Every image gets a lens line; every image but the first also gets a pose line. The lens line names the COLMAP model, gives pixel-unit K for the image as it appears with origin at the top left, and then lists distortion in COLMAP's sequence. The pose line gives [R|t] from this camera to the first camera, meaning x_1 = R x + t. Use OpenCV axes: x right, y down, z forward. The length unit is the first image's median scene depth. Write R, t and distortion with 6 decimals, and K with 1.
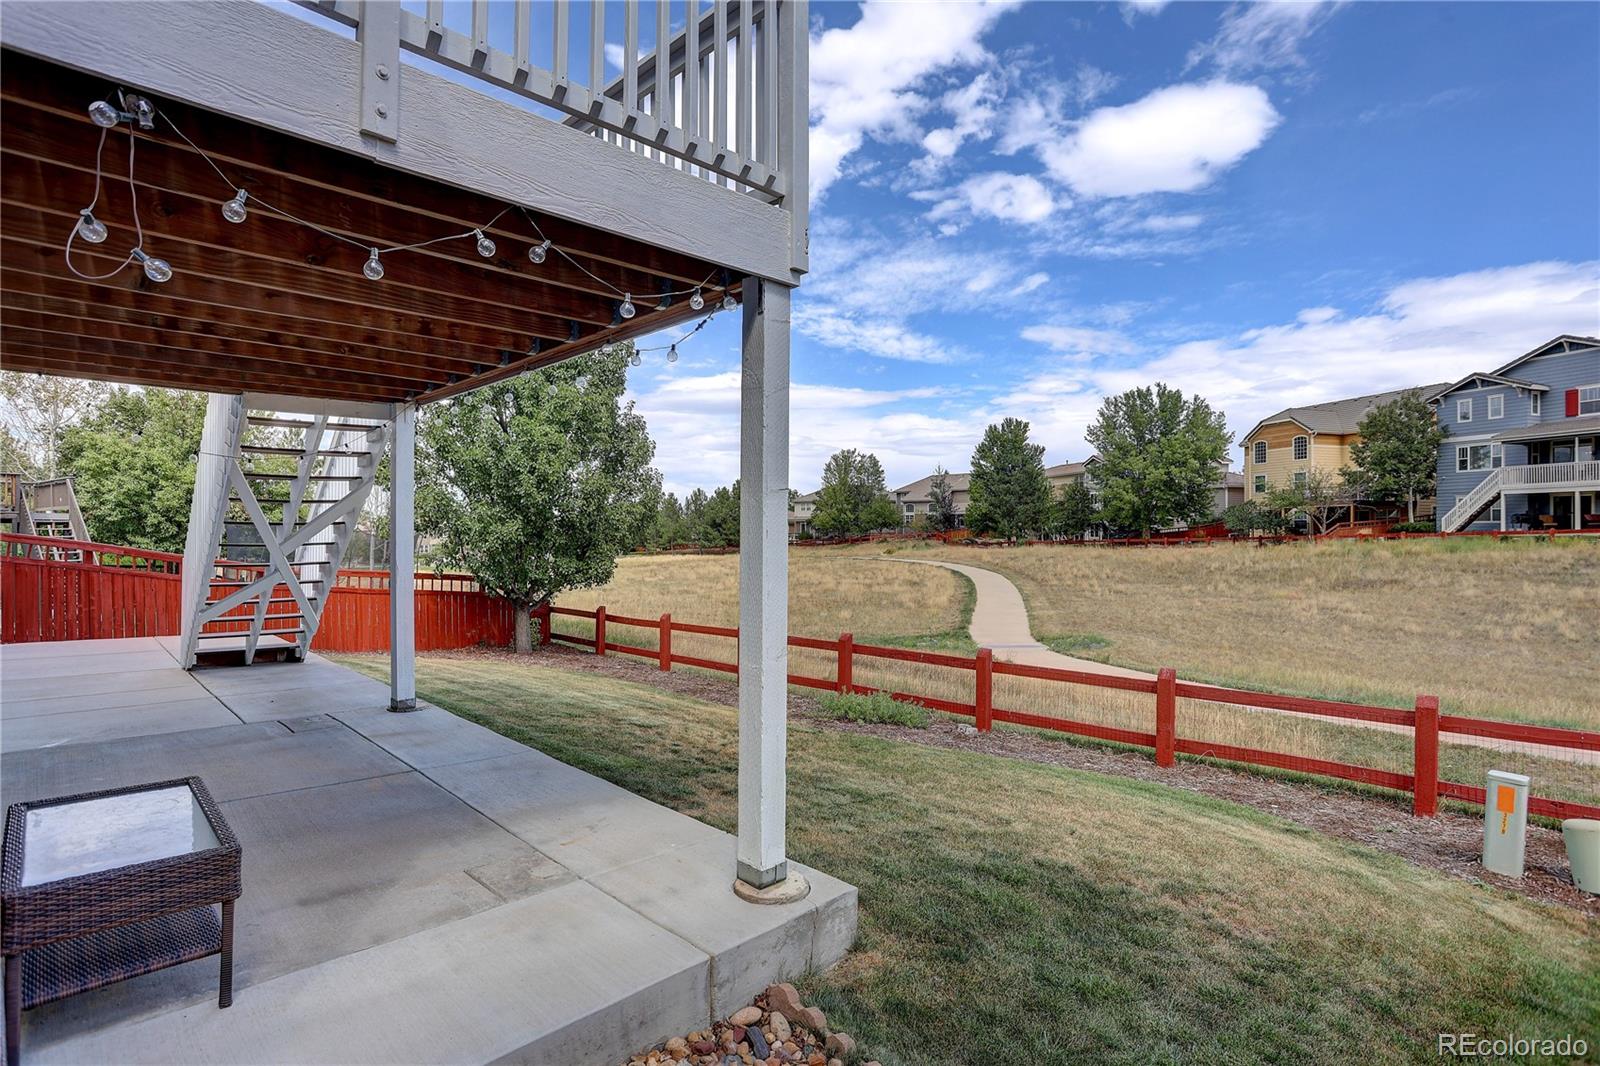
lens RADIAL K [[777.5, 0, 811.4], [0, 777.5, 538.2], [0, 0, 1]] dist [-0.032576, 0.007817]
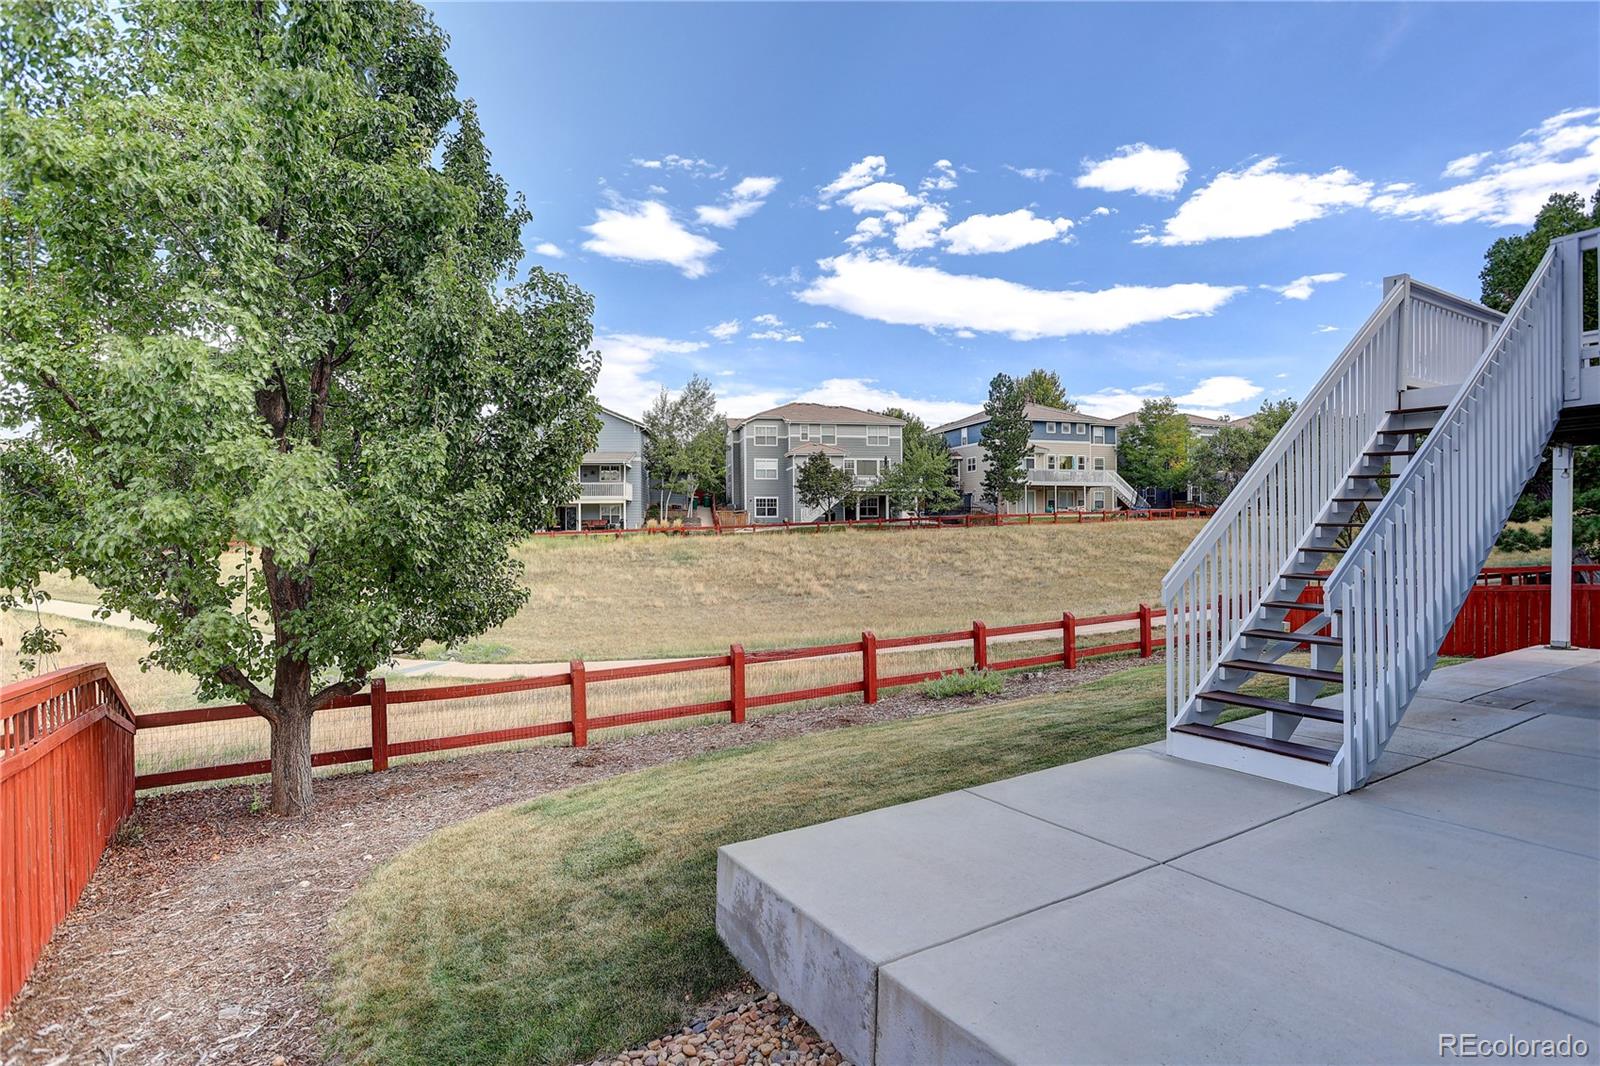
lens RADIAL K [[777.5, 0, 794.0], [0, 777.5, 535.8], [0, 0, 1]] dist [-0.032576, 0.007817]
pose [[0.232042, -0.007613, 0.972676, -0.789460], [0.005076, 0.999965, 0.006616, -0.013659], [-0.972693, 0.003402, 0.232072, 0.663866]]
